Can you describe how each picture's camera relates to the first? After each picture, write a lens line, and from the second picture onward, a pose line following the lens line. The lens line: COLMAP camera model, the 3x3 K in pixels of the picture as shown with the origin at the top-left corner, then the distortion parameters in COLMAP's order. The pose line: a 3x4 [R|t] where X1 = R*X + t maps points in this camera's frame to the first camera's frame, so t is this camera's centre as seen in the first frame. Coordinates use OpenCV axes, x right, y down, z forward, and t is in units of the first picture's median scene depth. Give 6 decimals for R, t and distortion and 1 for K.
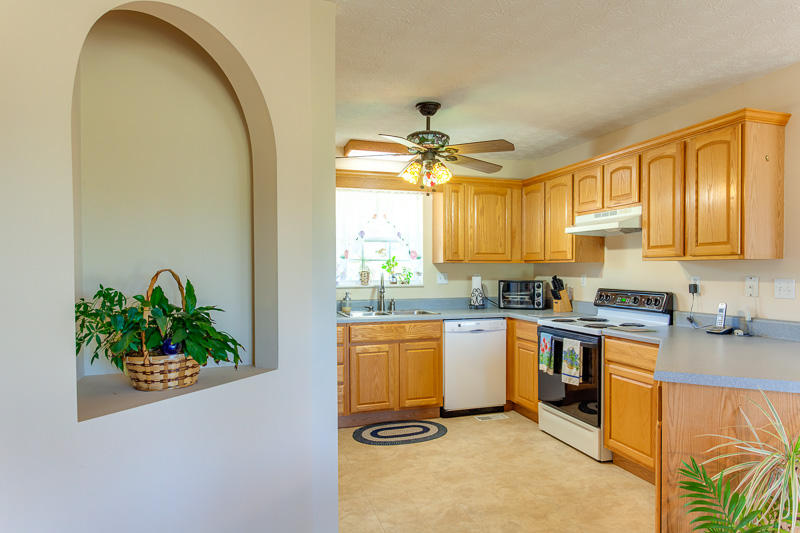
lens RADIAL K [[509.5, 0, 424.2], [0, 509.5, 276.3], [0, 0, 1]] dist [0.001960, -0.000482]
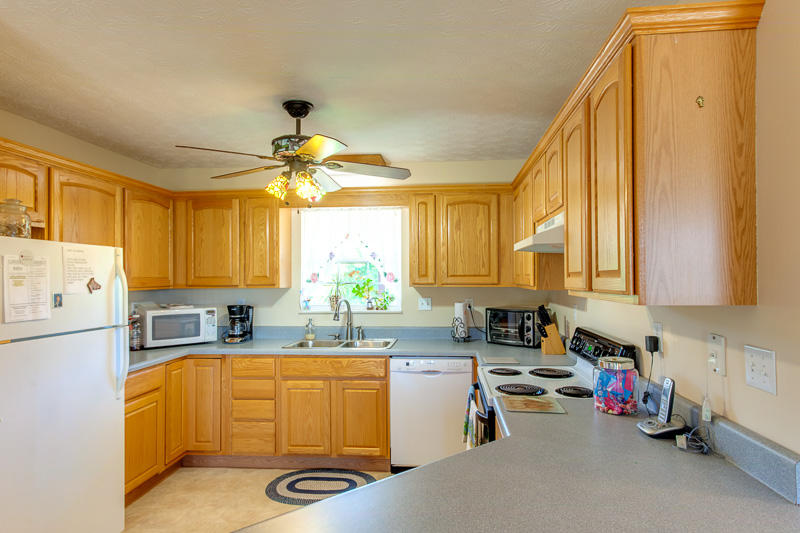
lens RADIAL K [[465.5, 0, 408.9], [0, 465.5, 271.1], [0, 0, 1]] dist [0.018458, 0.000414]
pose [[0.912173, -0.008240, -0.409722, 0.381303], [-0.003072, 0.999632, -0.026943, -0.034350], [0.409794, 0.025836, 0.911812, 0.301068]]
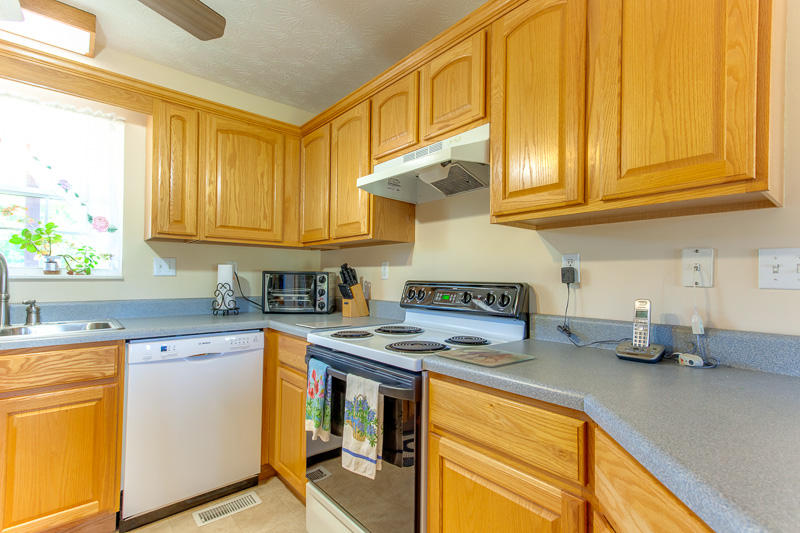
lens RADIAL K [[383.5, 0, 417.7], [0, 383.5, 270.4], [0, 0, 1]] dist [0.023004, 0.000837]
pose [[0.923628, 0.017414, 0.382894, 0.157670], [-0.004502, 0.999391, -0.034592, 0.026431], [-0.383264, 0.030226, 0.923144, 0.513307]]
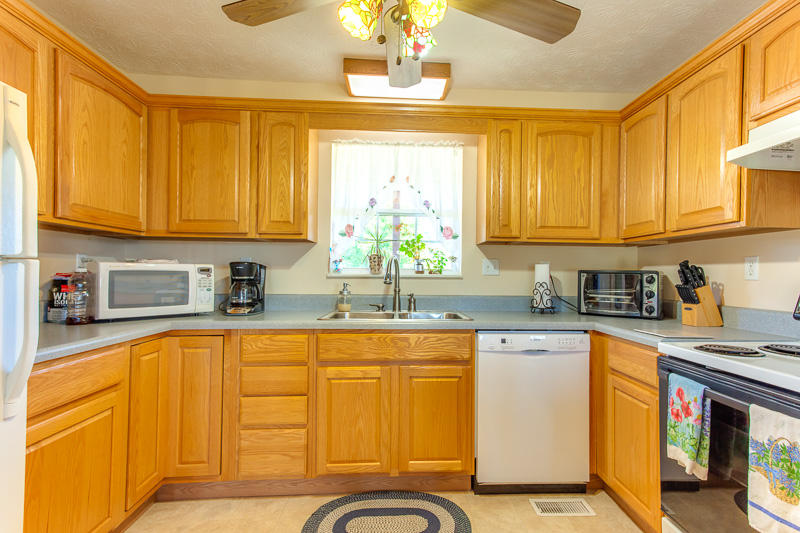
lens RADIAL K [[383.5, 0, 417.7], [0, 383.5, 270.4], [0, 0, 1]] dist [0.023004, 0.000837]
pose [[0.962072, 0.009774, -0.272621, 0.093684], [-0.017635, 0.999496, -0.026401, 0.027399], [0.272225, 0.030207, 0.961759, 0.534851]]
